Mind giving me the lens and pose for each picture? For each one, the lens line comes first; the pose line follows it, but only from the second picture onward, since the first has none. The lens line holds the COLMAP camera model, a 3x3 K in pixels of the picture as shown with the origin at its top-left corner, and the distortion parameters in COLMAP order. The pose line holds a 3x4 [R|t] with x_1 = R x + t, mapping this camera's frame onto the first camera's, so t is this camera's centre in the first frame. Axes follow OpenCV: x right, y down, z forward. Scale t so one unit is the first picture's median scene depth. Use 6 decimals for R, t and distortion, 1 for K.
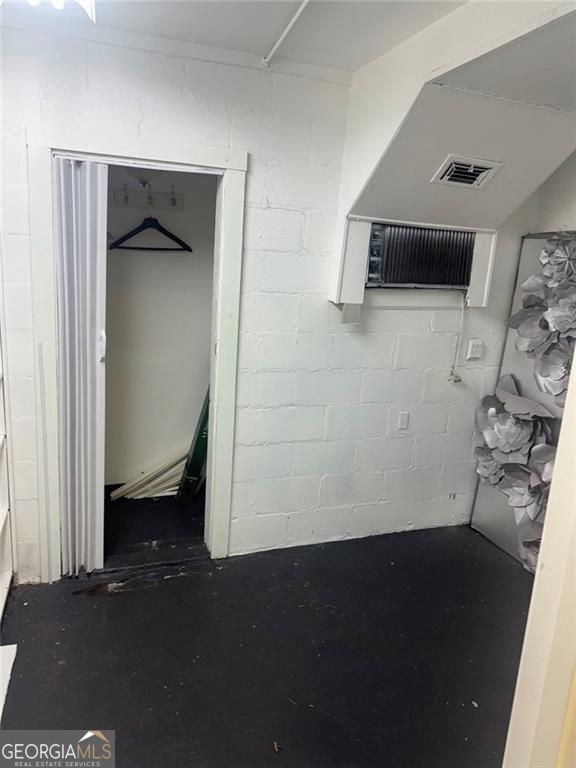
lens RADIAL K [[541.8, 0, 288.0], [0, 541.8, 384.0], [0, 0, 1]] dist [0.051510, -0.079831]
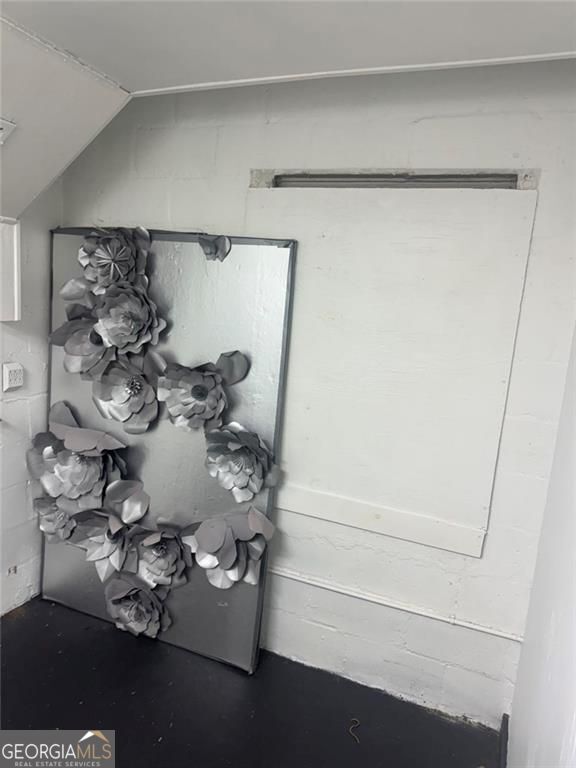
lens RADIAL K [[541.8, 0, 288.0], [0, 541.8, 384.0], [0, 0, 1]] dist [0.051510, -0.079831]
pose [[0.677065, -0.137996, 0.722870, 0.056187], [0.139005, 0.988561, 0.058519, -0.047579], [-0.722676, 0.060861, 0.688502, 0.215459]]
